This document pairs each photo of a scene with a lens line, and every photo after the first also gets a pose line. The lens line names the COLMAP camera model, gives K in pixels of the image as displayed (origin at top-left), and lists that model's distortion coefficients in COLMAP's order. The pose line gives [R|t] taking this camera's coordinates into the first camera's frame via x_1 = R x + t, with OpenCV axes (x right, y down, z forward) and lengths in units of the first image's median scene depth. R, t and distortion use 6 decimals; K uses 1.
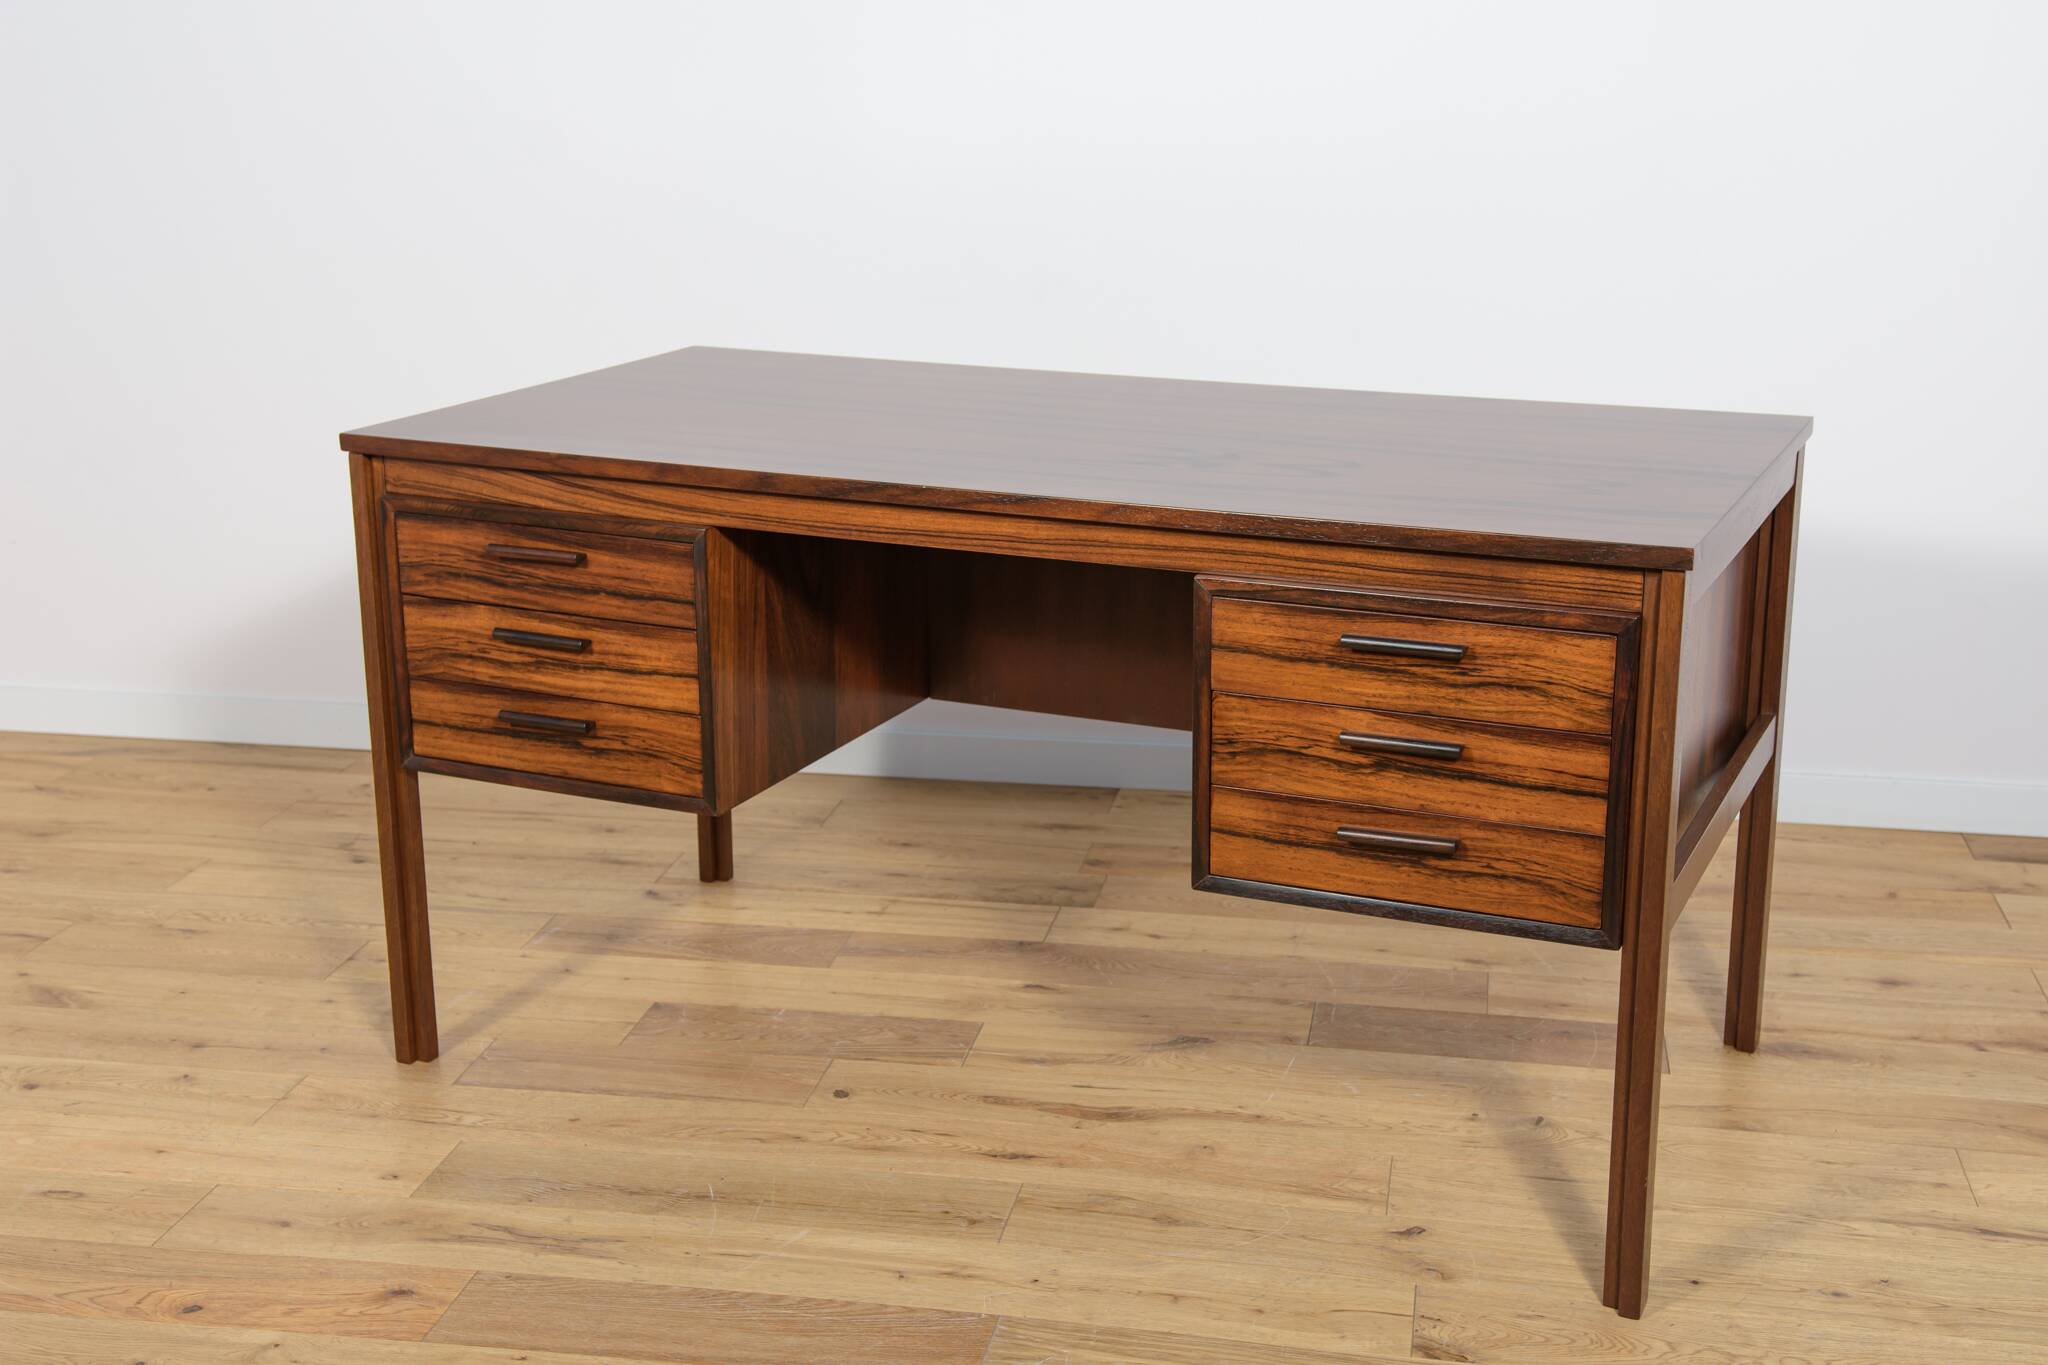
lens RADIAL K [[2482.4, 0, 1030.6], [0, 2482.4, 710.0], [0, 0, 1]] dist [0.028451, 0.083625]
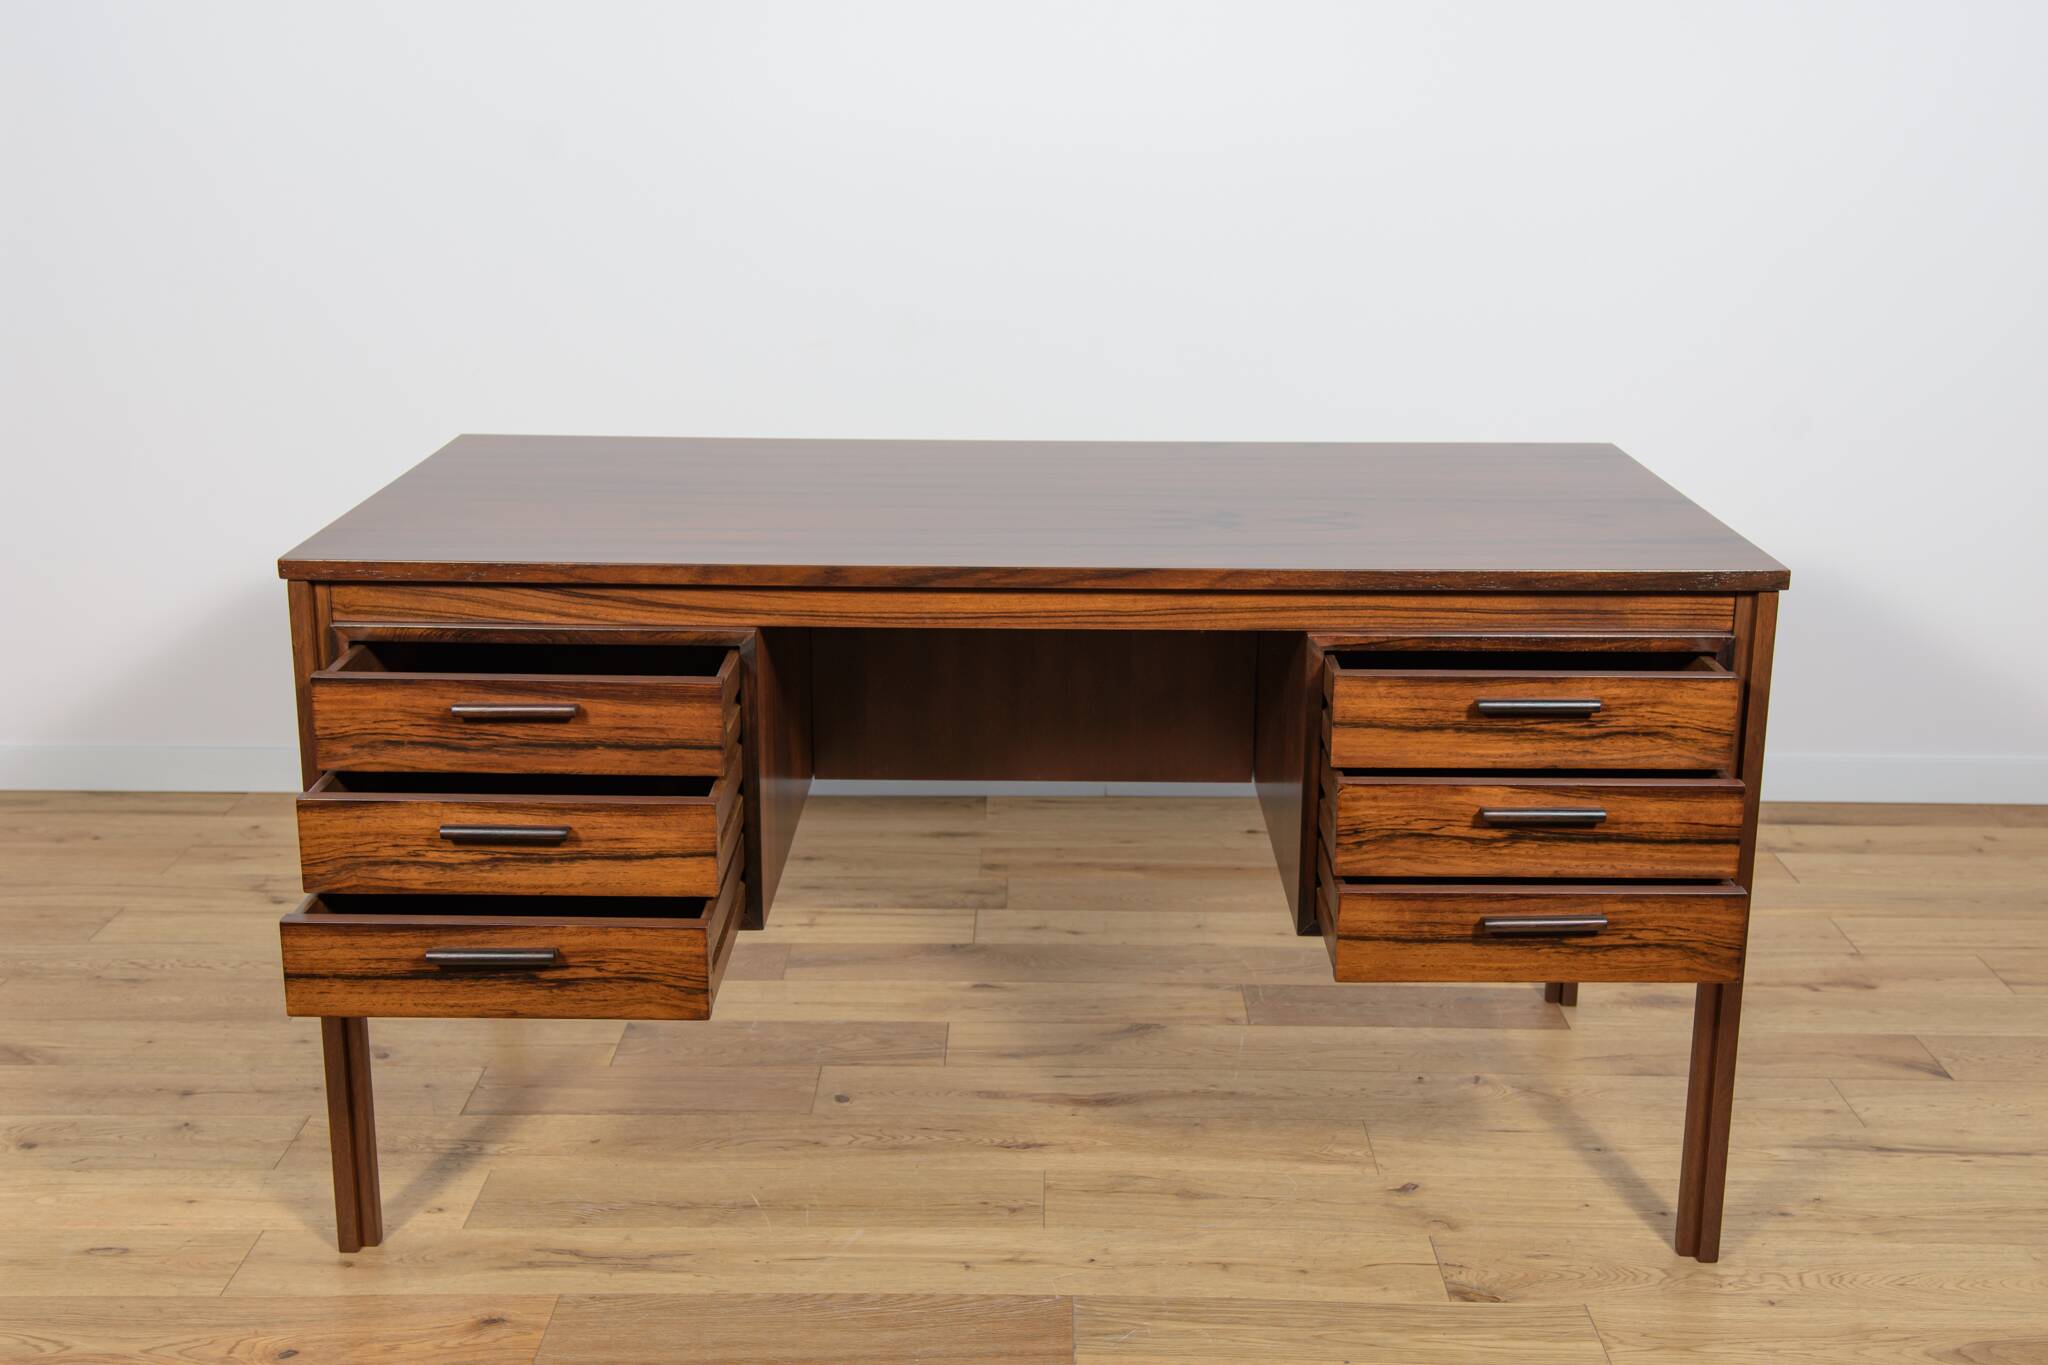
lens RADIAL K [[2253.3, 0, 1032.0], [0, 2253.3, 677.4], [0, 0, 1]] dist [-0.002608, 0.077878]
pose [[0.913100, -0.100603, 0.395129, -0.405262], [0.105023, 0.994415, 0.010489, -0.057351], [-0.393977, 0.031920, 0.918566, 0.186264]]
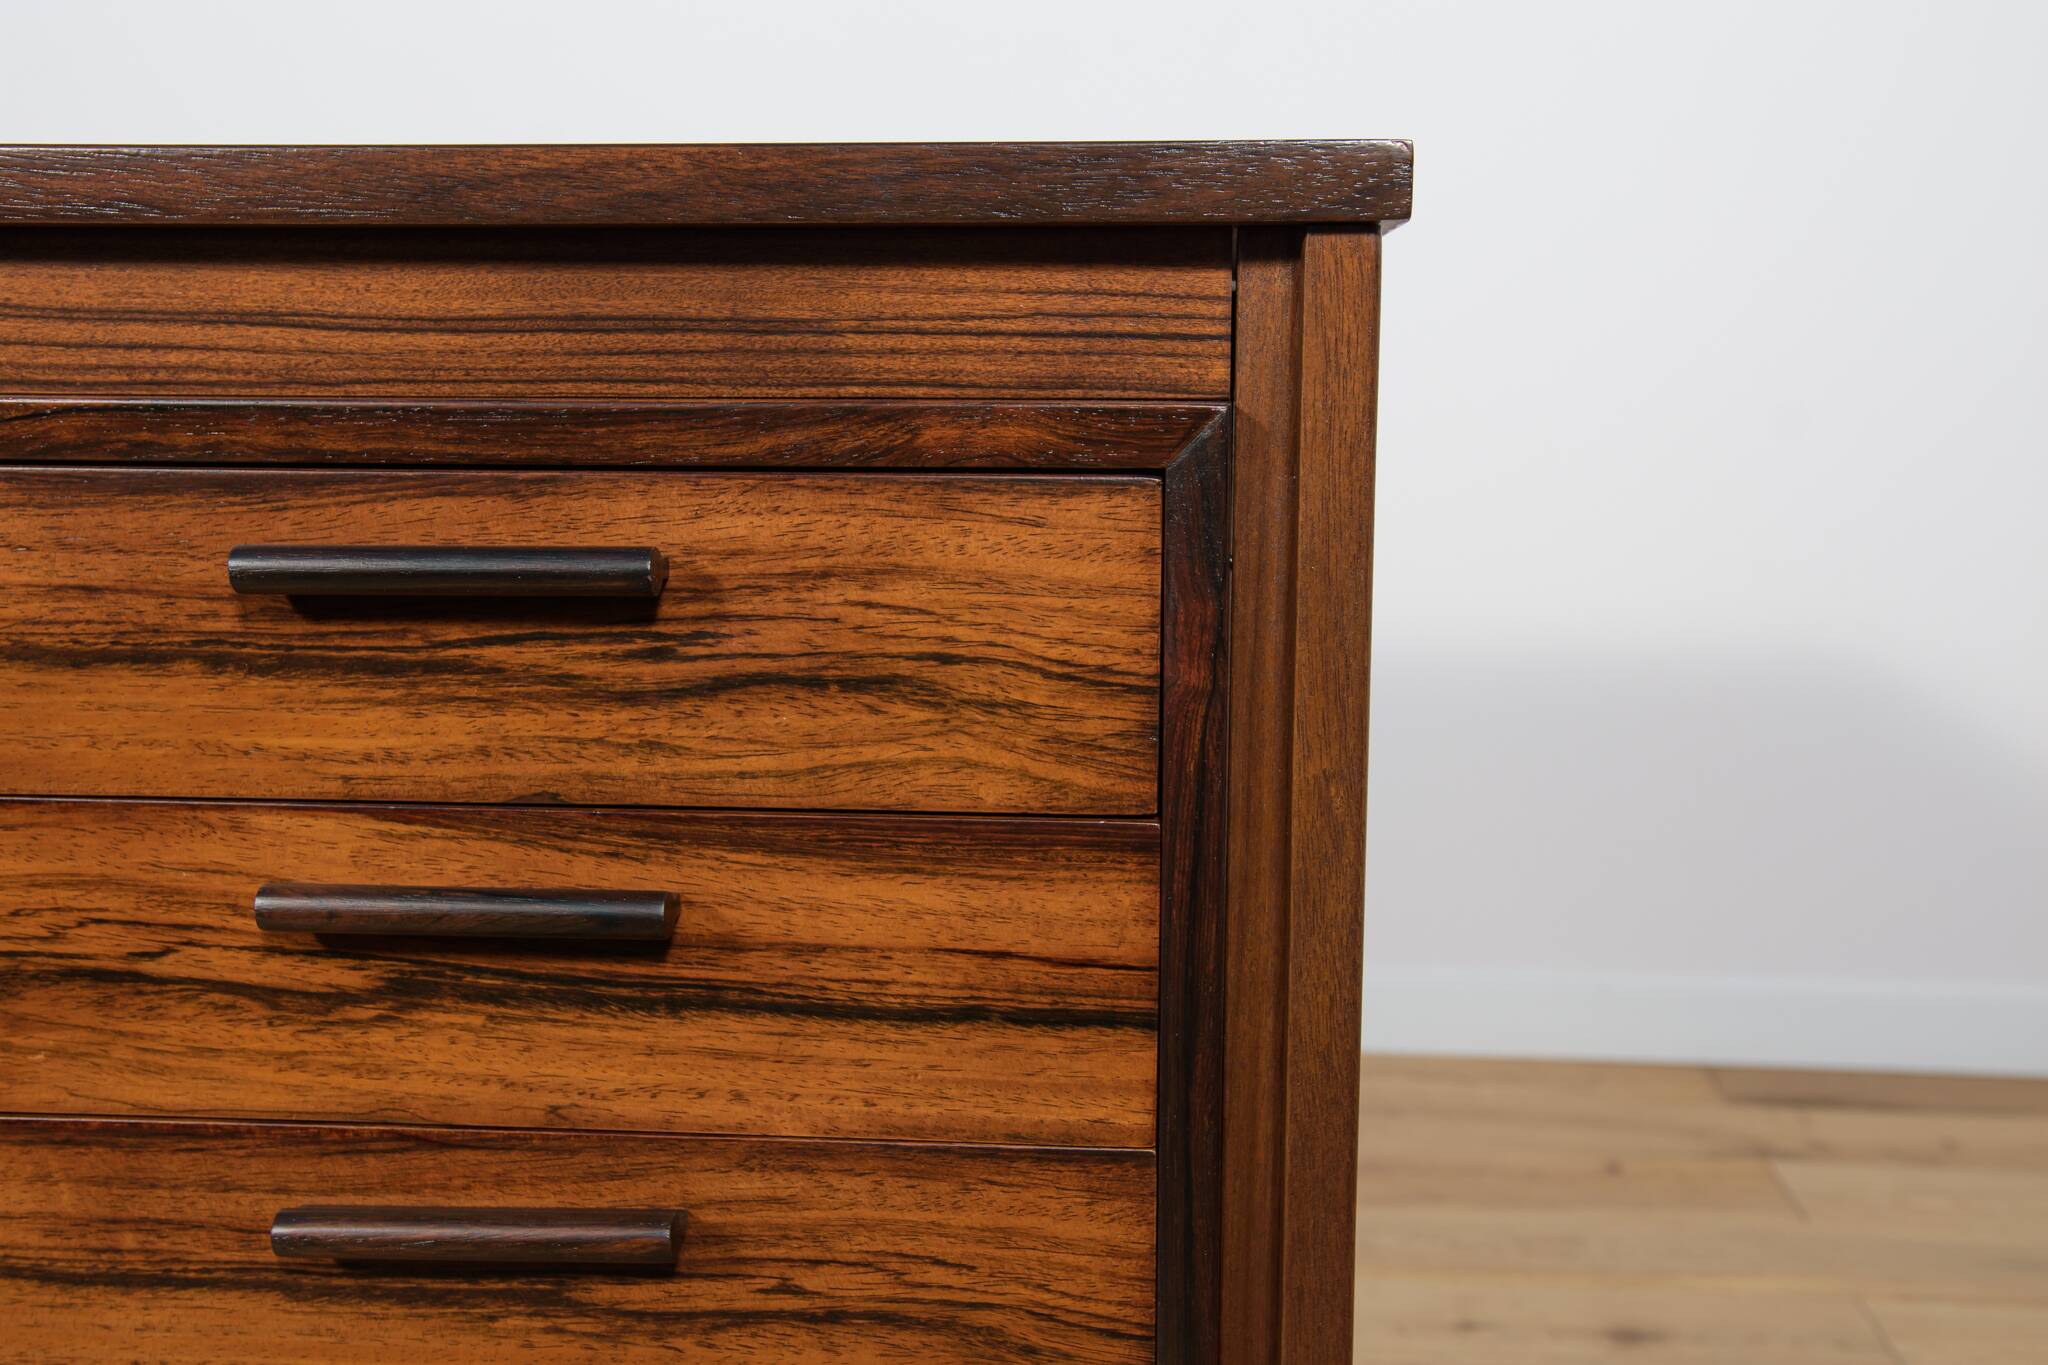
lens RADIAL K [[2182.3, 0, 1027.5], [0, 2182.3, 691.3], [0, 0, 1]] dist [-0.015877, 0.142248]
pose [[0.939512, -0.045138, 0.339530, 0.120772], [0.086506, 0.990412, -0.107704, 0.020955], [-0.331413, 0.130560, 0.934409, 0.707748]]
